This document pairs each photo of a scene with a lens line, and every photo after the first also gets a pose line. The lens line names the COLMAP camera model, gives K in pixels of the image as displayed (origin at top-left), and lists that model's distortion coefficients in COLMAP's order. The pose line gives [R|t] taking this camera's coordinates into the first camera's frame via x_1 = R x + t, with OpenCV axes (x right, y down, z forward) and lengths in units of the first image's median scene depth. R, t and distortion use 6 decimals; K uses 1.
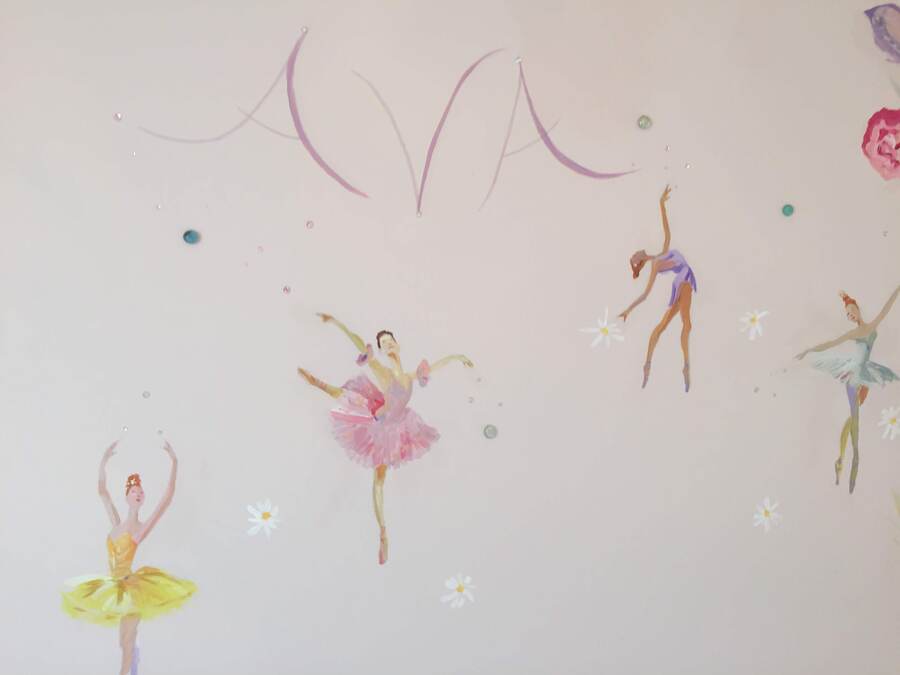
lens RADIAL K [[754.4, 0, 448.2], [0, 754.4, 338.0], [0, 0, 1]] dist [0.060267, -0.070710]
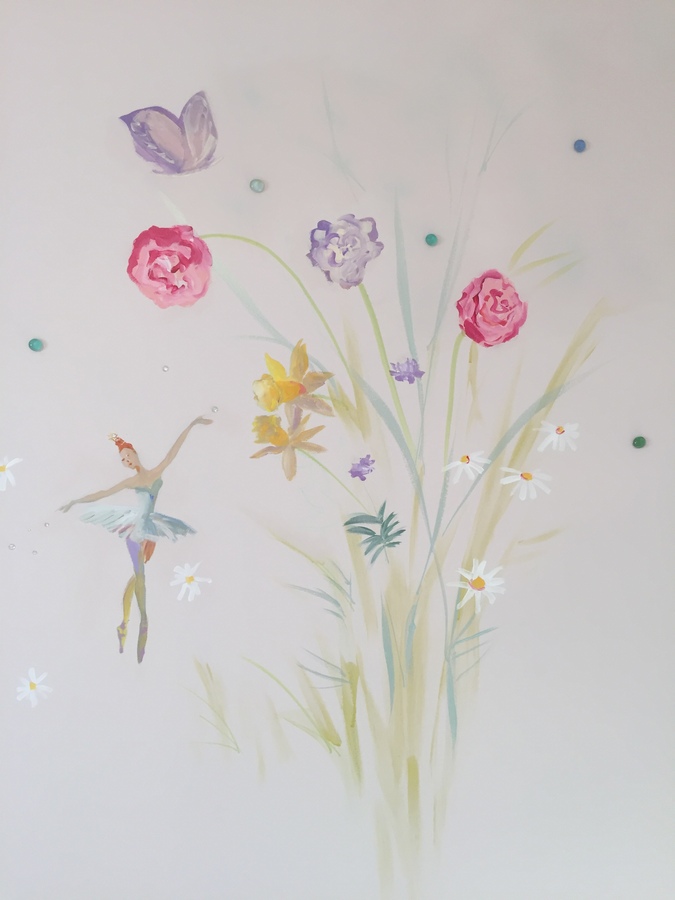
lens RADIAL K [[754.4, 0, 338.5], [0, 754.4, 452.7], [0, 0, 1]] dist [0.060267, -0.070710]
pose [[0.689069, -0.041474, 0.723508, 0.065370], [0.069819, 0.997516, -0.009314, -0.015527], [-0.721325, 0.056932, 0.690253, 0.232686]]
